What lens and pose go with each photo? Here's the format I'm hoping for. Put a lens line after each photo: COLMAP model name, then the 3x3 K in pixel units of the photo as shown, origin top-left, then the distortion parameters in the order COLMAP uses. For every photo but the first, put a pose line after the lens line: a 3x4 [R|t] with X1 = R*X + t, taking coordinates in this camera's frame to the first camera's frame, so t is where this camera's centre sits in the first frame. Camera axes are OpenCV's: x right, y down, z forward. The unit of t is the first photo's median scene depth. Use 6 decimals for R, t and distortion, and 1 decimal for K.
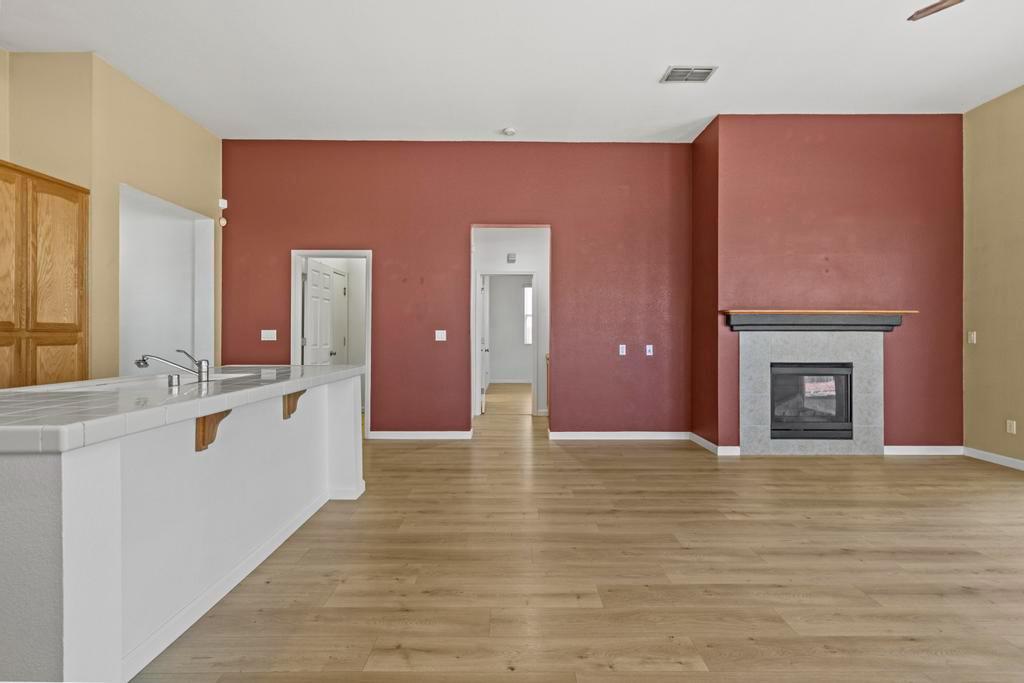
lens RADIAL K [[461.6, 0, 514.1], [0, 461.6, 332.4], [0, 0, 1]] dist [-0.000998, -0.000273]
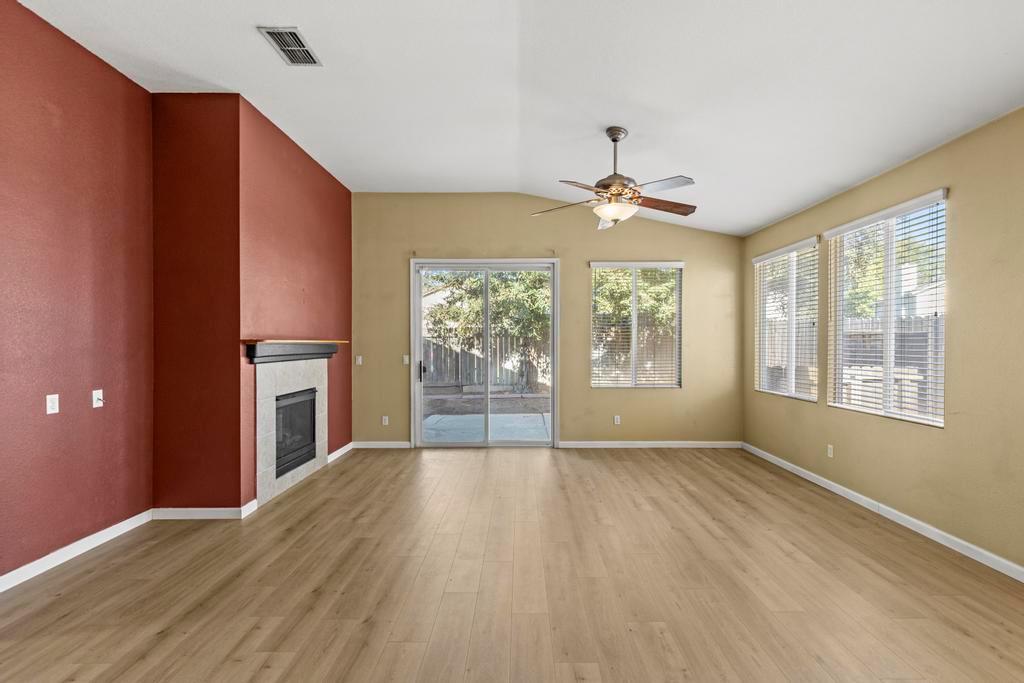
lens RADIAL K [[459.6, 0, 516.8], [0, 459.6, 345.5], [0, 0, 1]] dist [0.008118, 0.000068]
pose [[0.014987, -0.008360, 0.999853, -0.353839], [-0.006771, 0.999941, 0.008462, -0.046390], [-0.999865, -0.006897, 0.014930, 0.506255]]
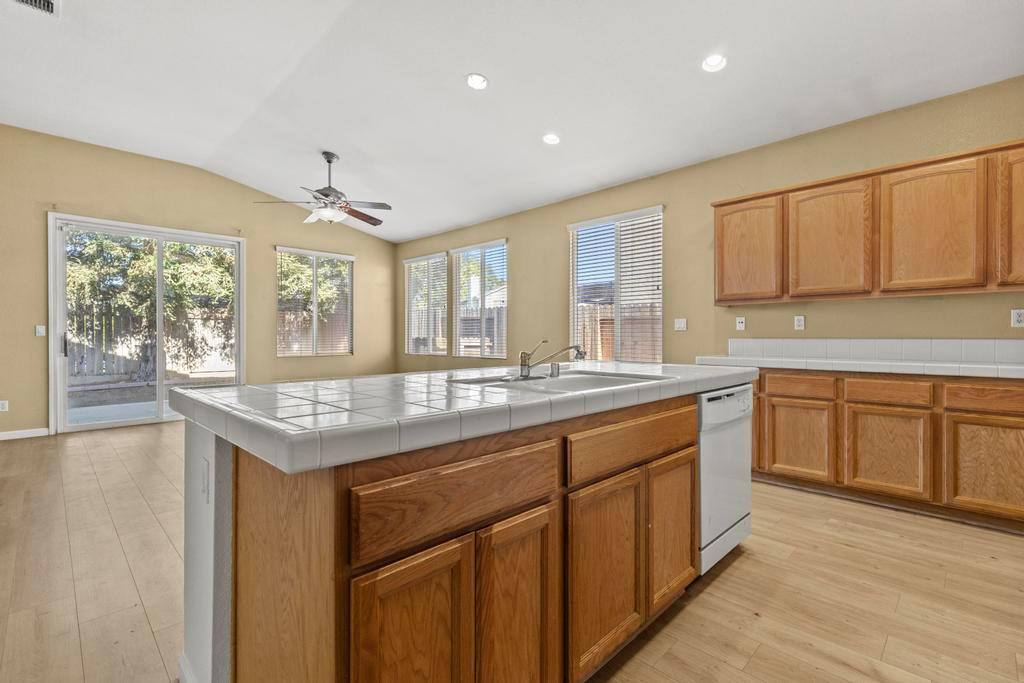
lens RADIAL K [[463.3, 0, 518.2], [0, 463.3, 338.2], [0, 0, 1]] dist [0.003543, 0.000207]
pose [[-0.706452, -0.005459, 0.707740, -0.652429], [-0.007531, 0.999972, 0.000196, 0.016978], [-0.707721, -0.005191, -0.706473, 0.825453]]
